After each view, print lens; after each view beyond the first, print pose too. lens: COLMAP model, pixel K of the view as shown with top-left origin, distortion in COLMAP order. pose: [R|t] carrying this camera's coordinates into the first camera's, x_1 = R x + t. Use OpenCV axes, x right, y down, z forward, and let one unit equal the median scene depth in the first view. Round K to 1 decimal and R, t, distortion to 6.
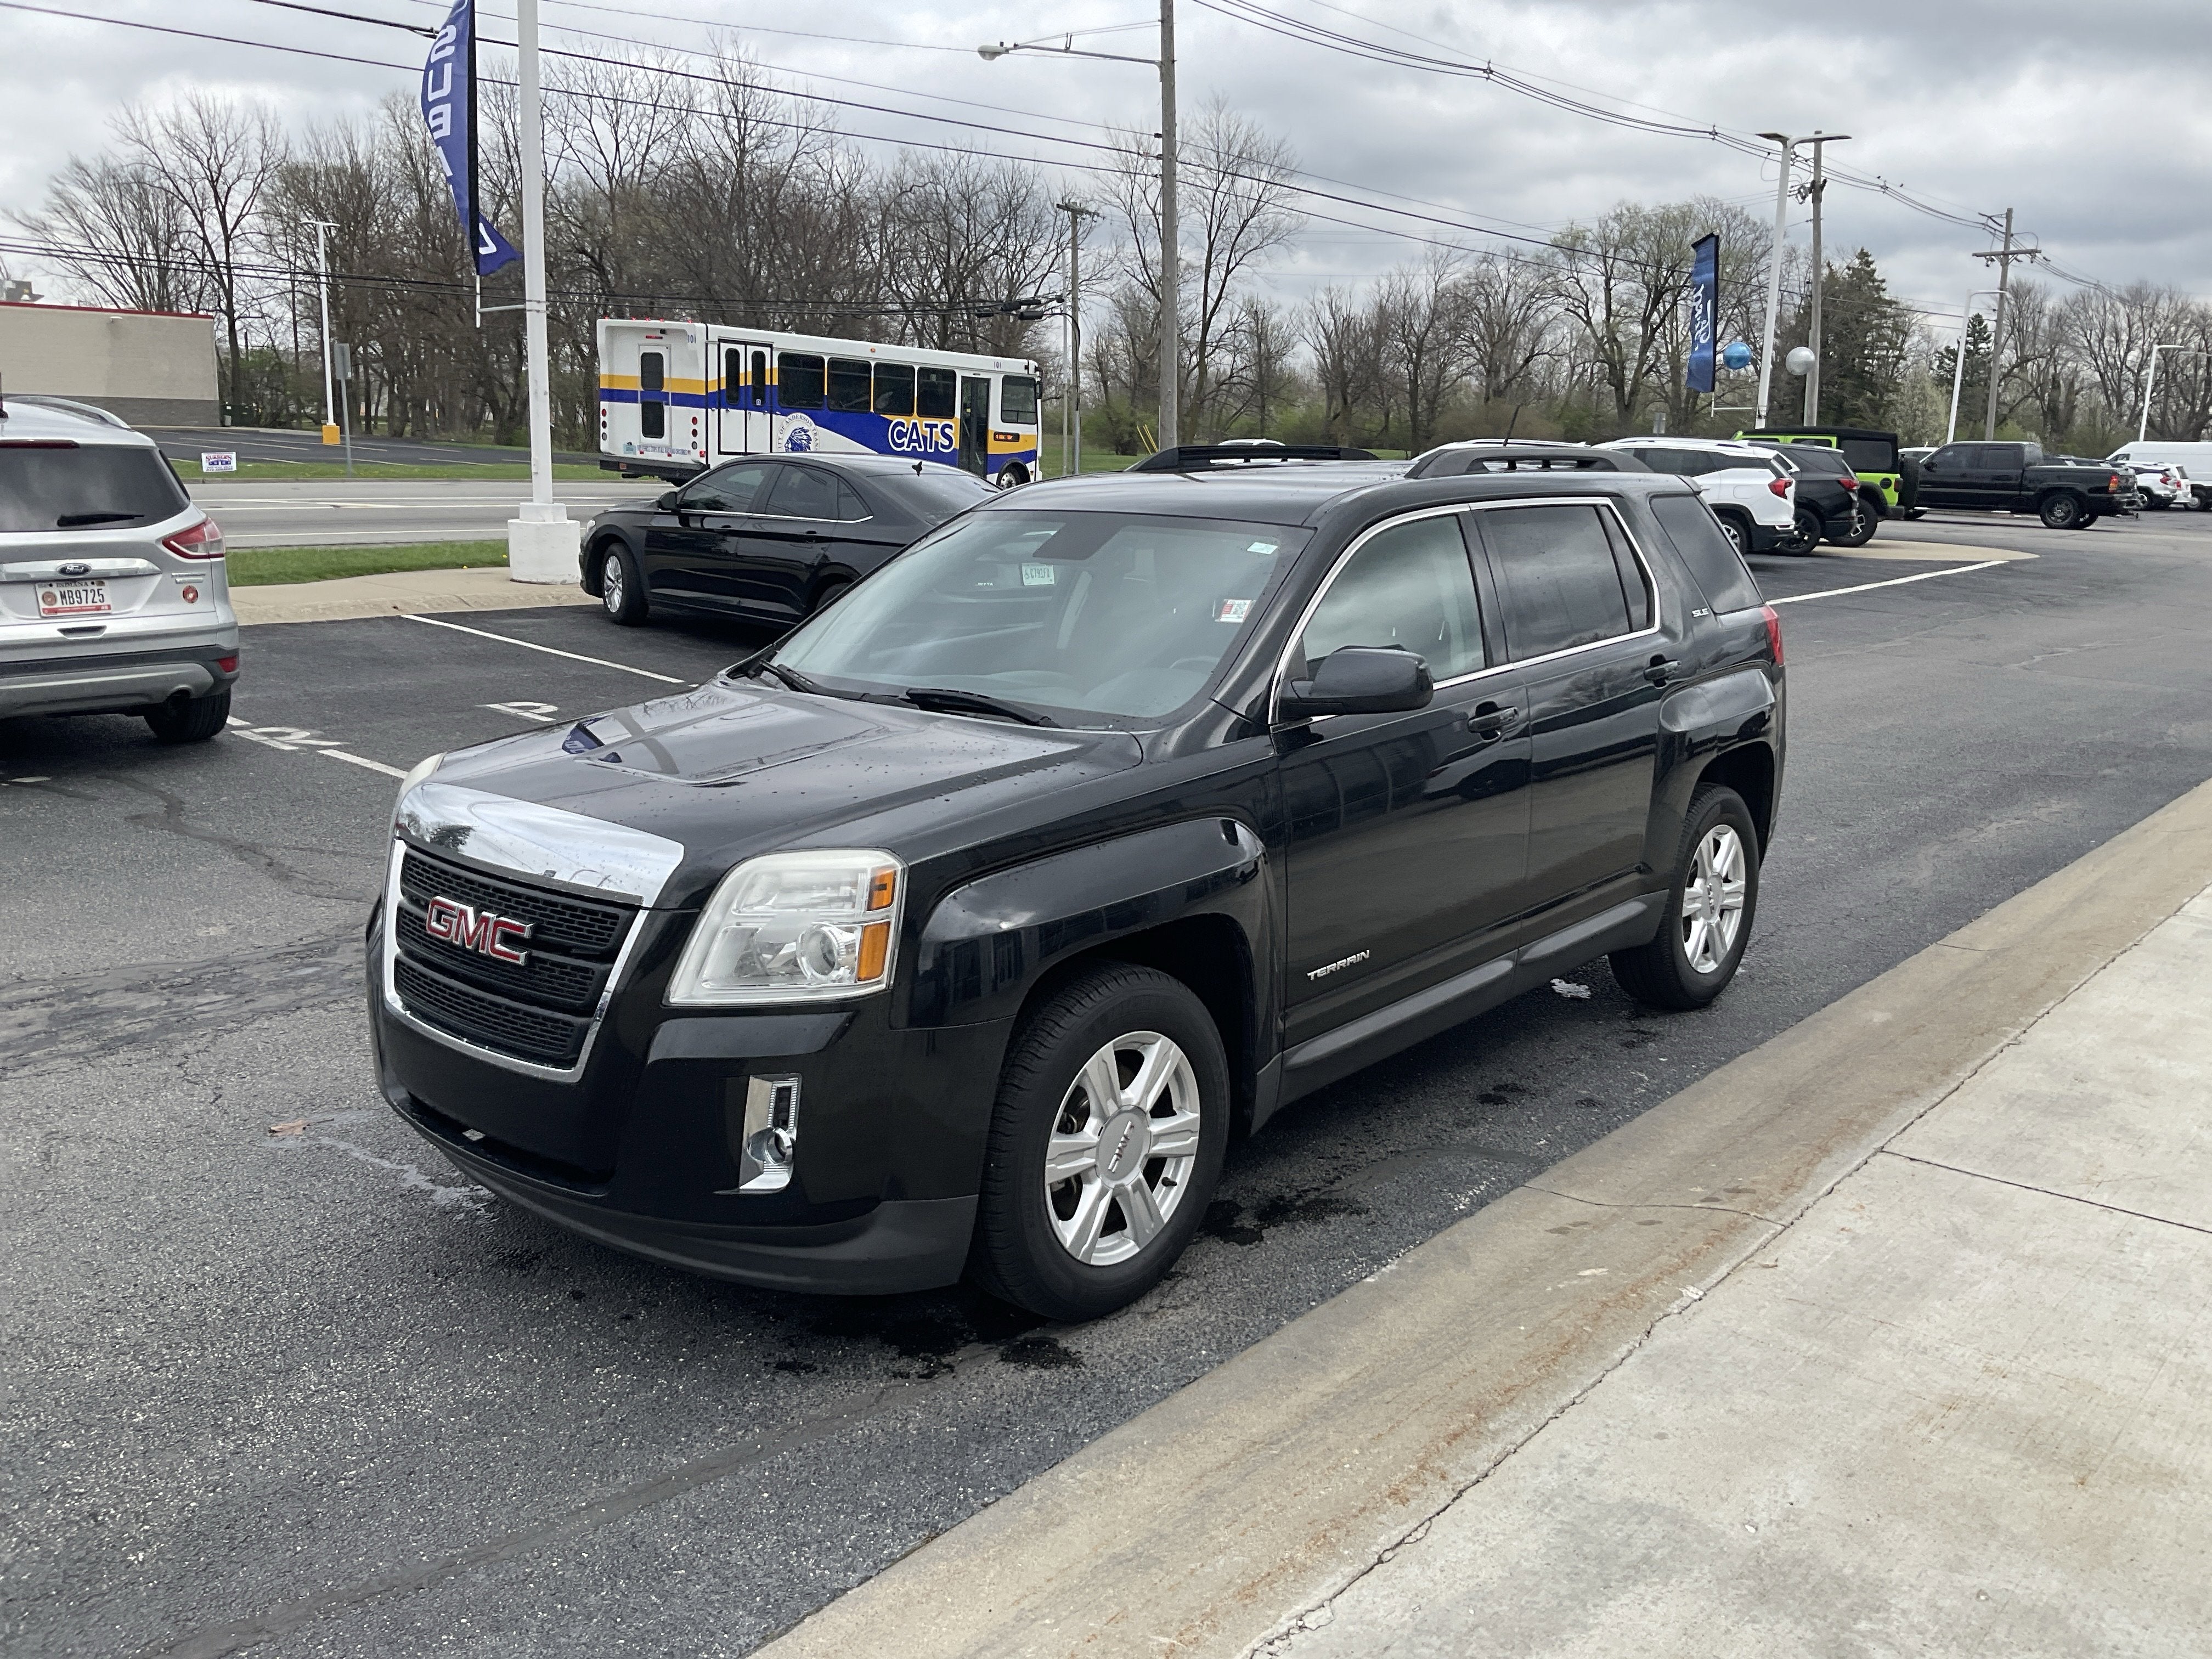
lens RADIAL K [[1812.8, 0, 1101.0], [0, 1812.8, 839.3], [0, 0, 1]] dist [0.094643, -0.199376]
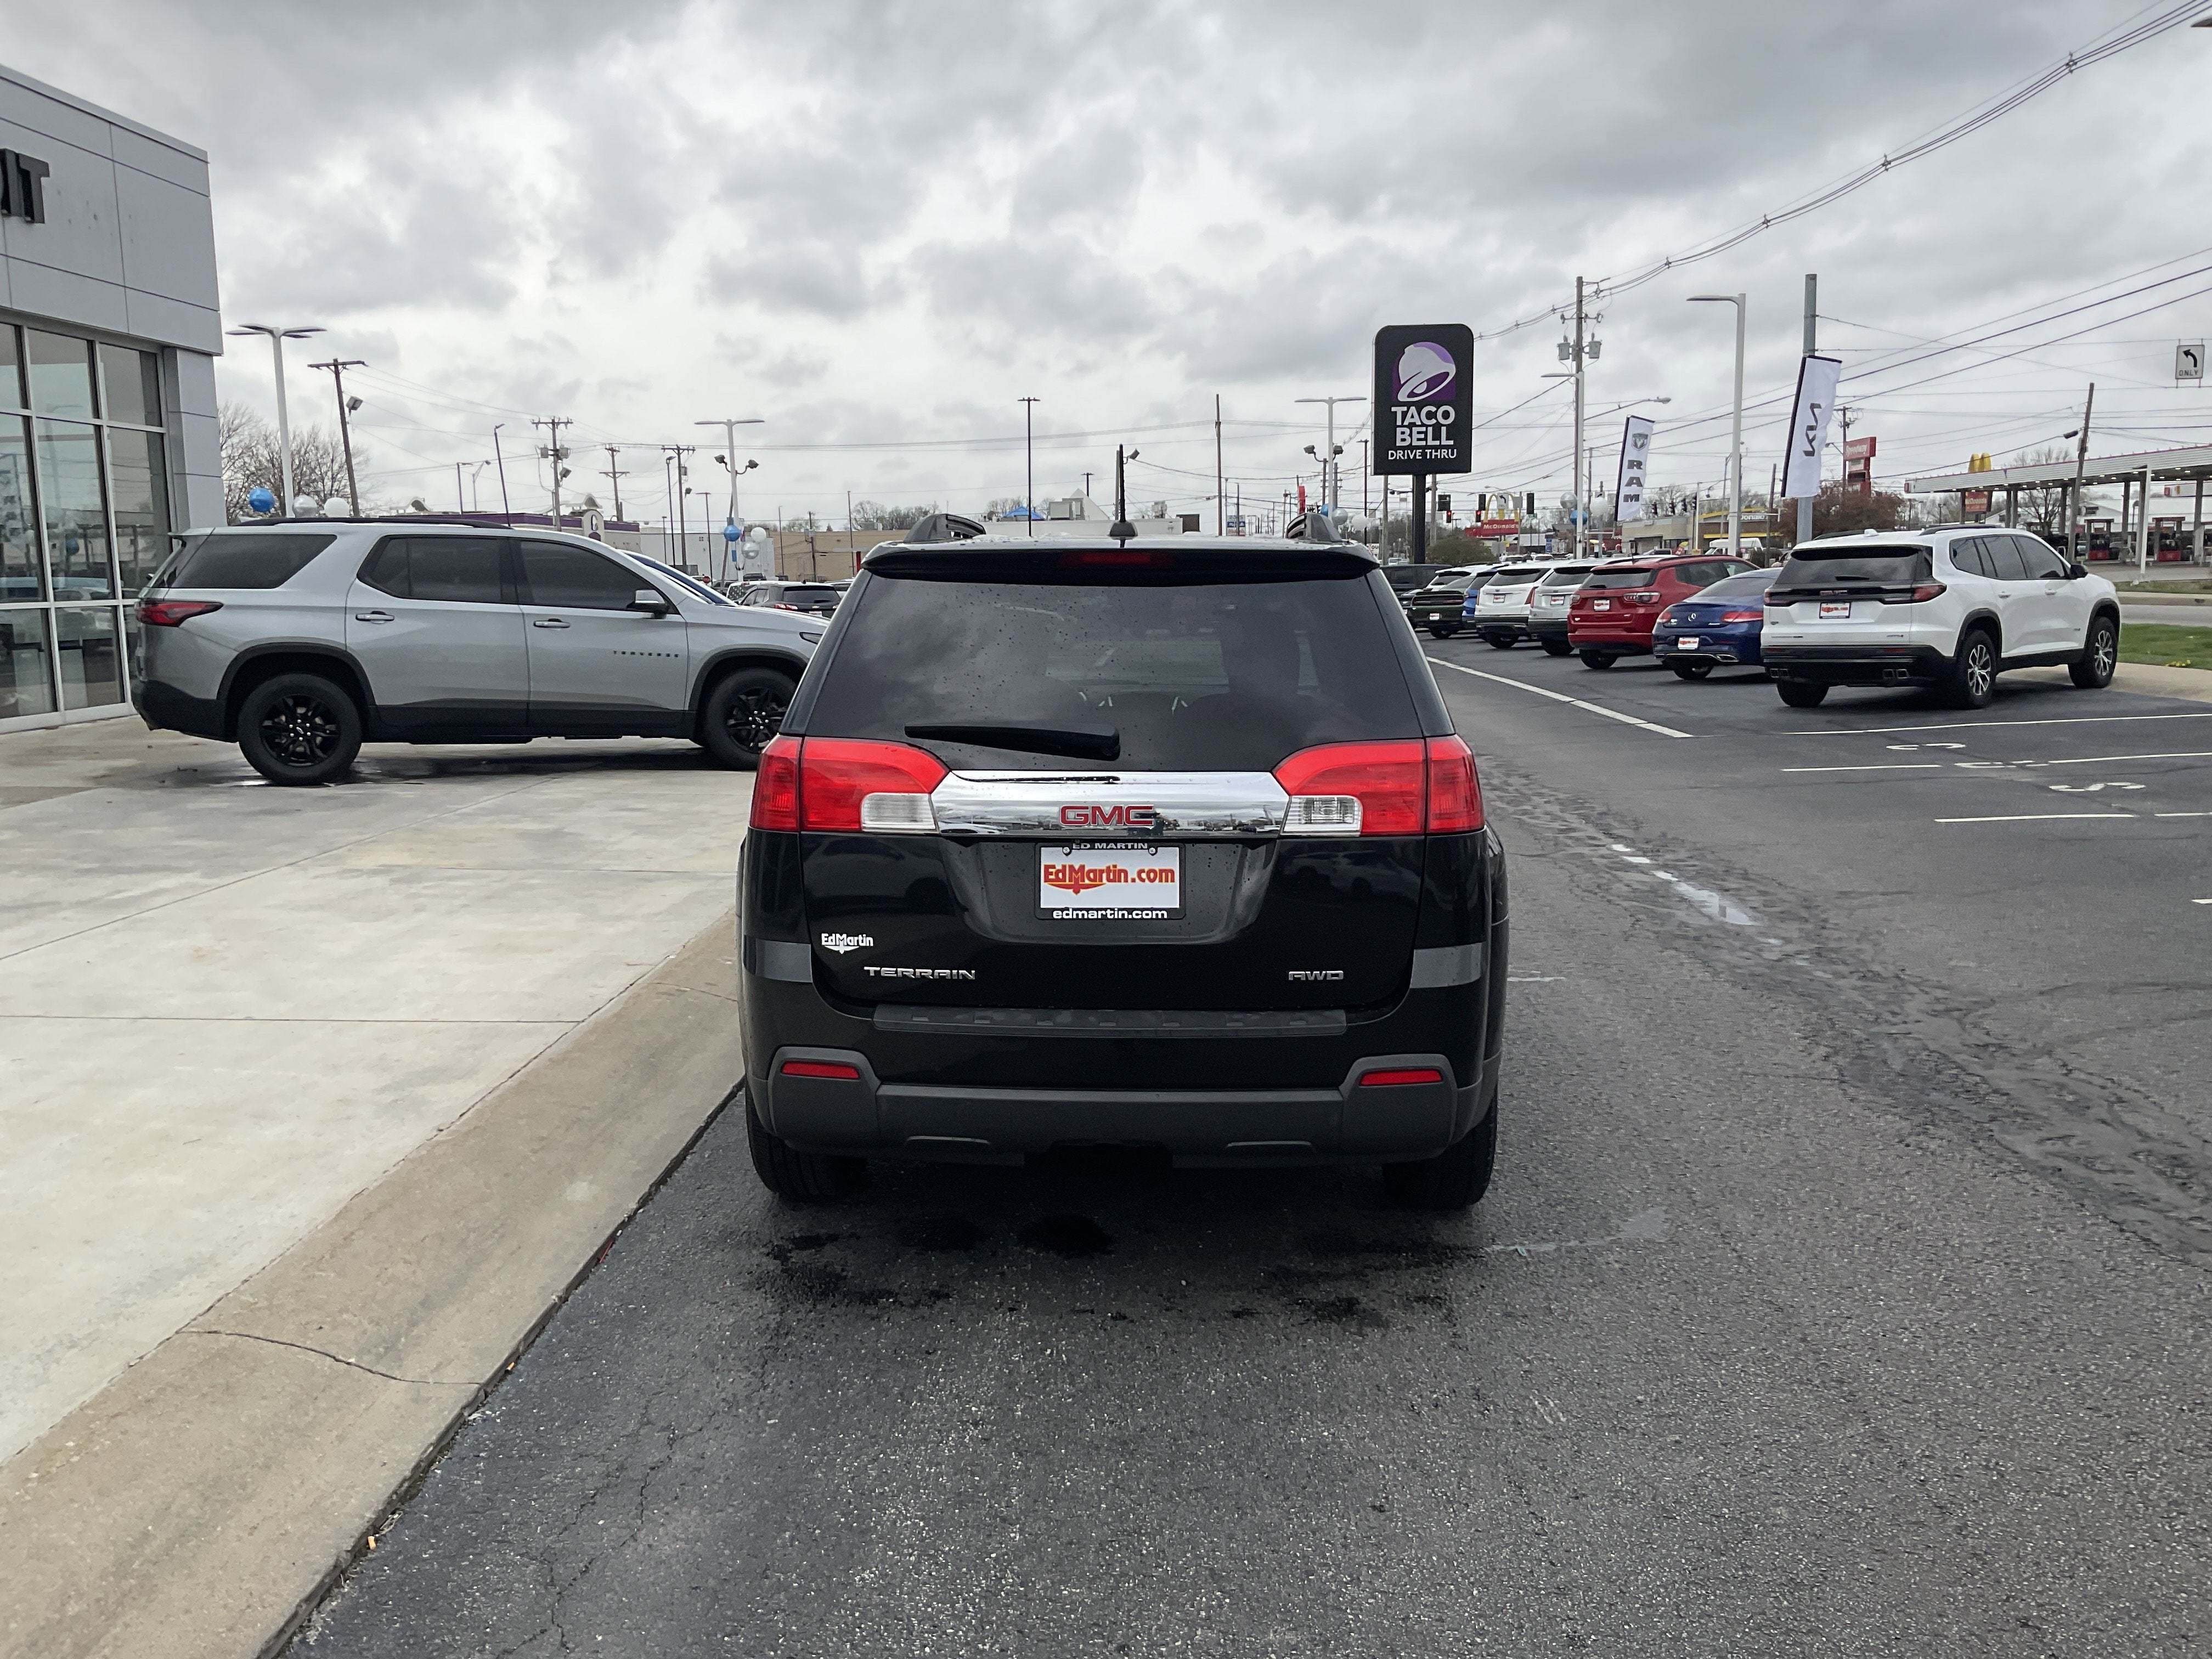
lens RADIAL K [[1812.8, 0, 1101.0], [0, 1812.8, 839.3], [0, 0, 1]] dist [0.094643, -0.199376]
pose [[-0.783095, 0.074943, -0.617370, 0.805609], [-0.138357, 0.946839, 0.290435, -0.353414], [0.606316, 0.312856, -0.731097, 1.851490]]
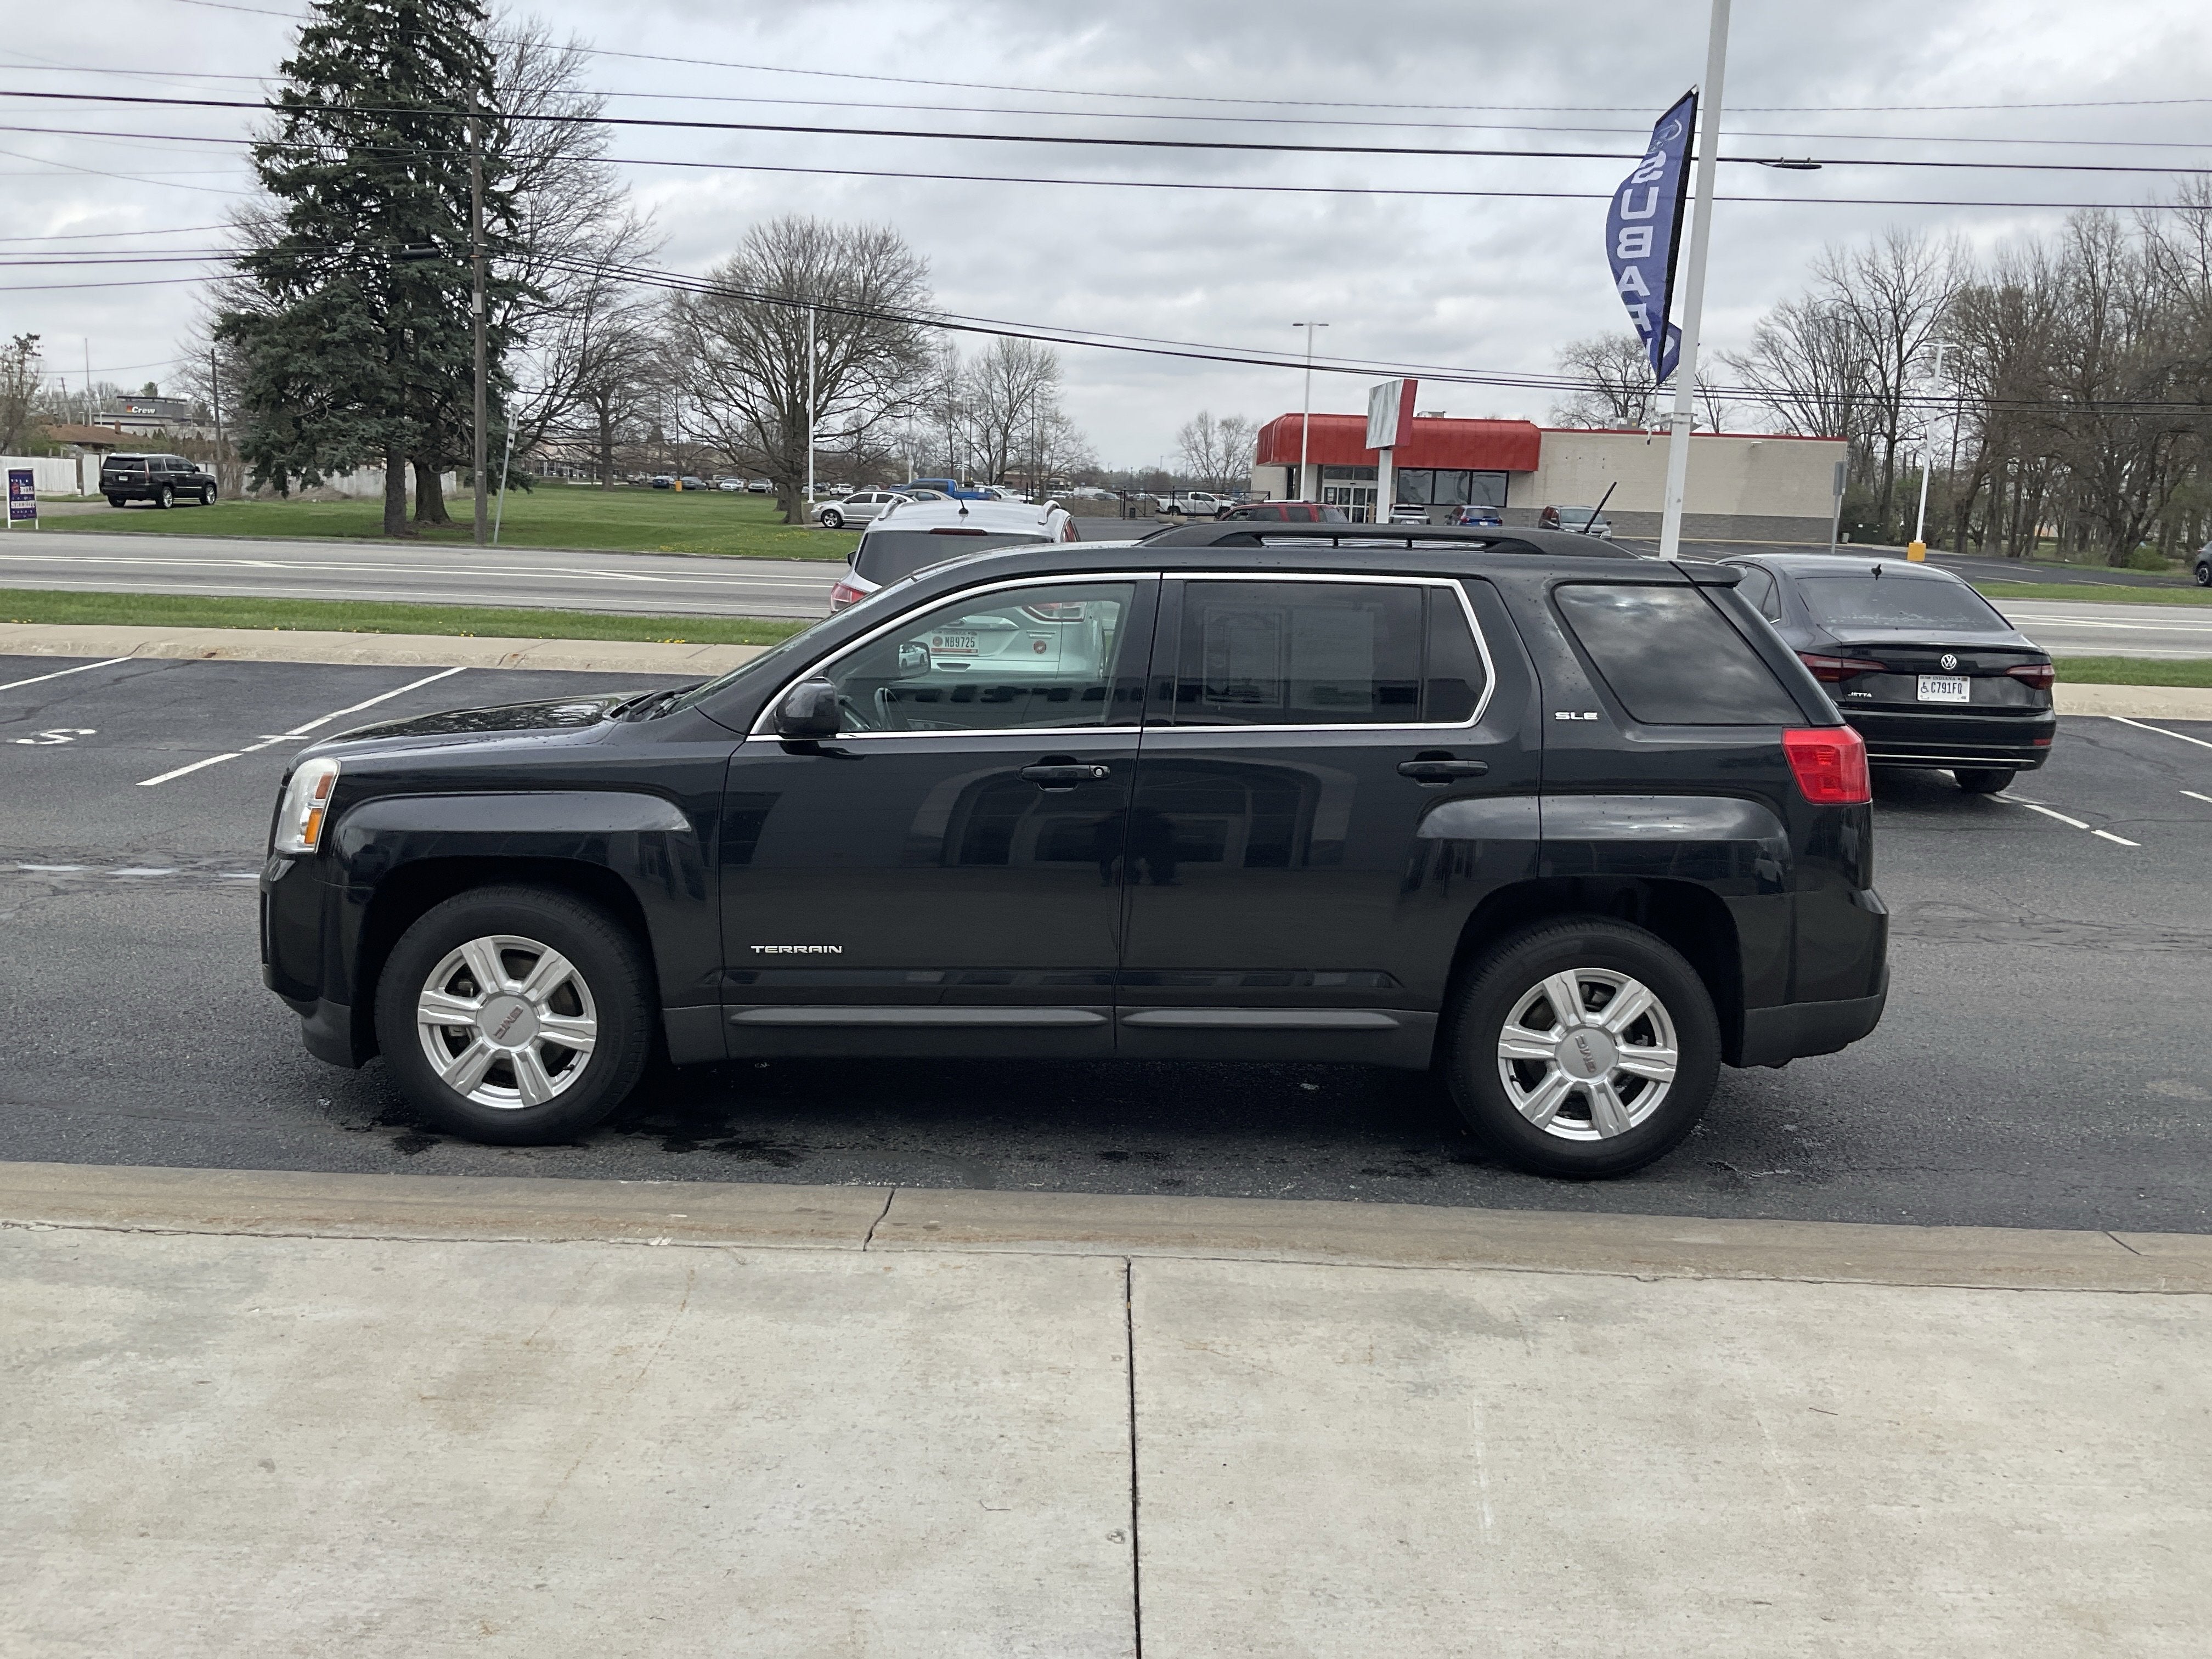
lens RADIAL K [[1812.8, 0, 1101.0], [0, 1812.8, 839.3], [0, 0, 1]] dist [0.094643, -0.199376]
pose [[0.652589, 0.131434, -0.746226, 0.900637], [-0.178687, 0.983759, 0.017005, -0.044005], [0.736341, 0.122244, 0.665476, 0.289679]]
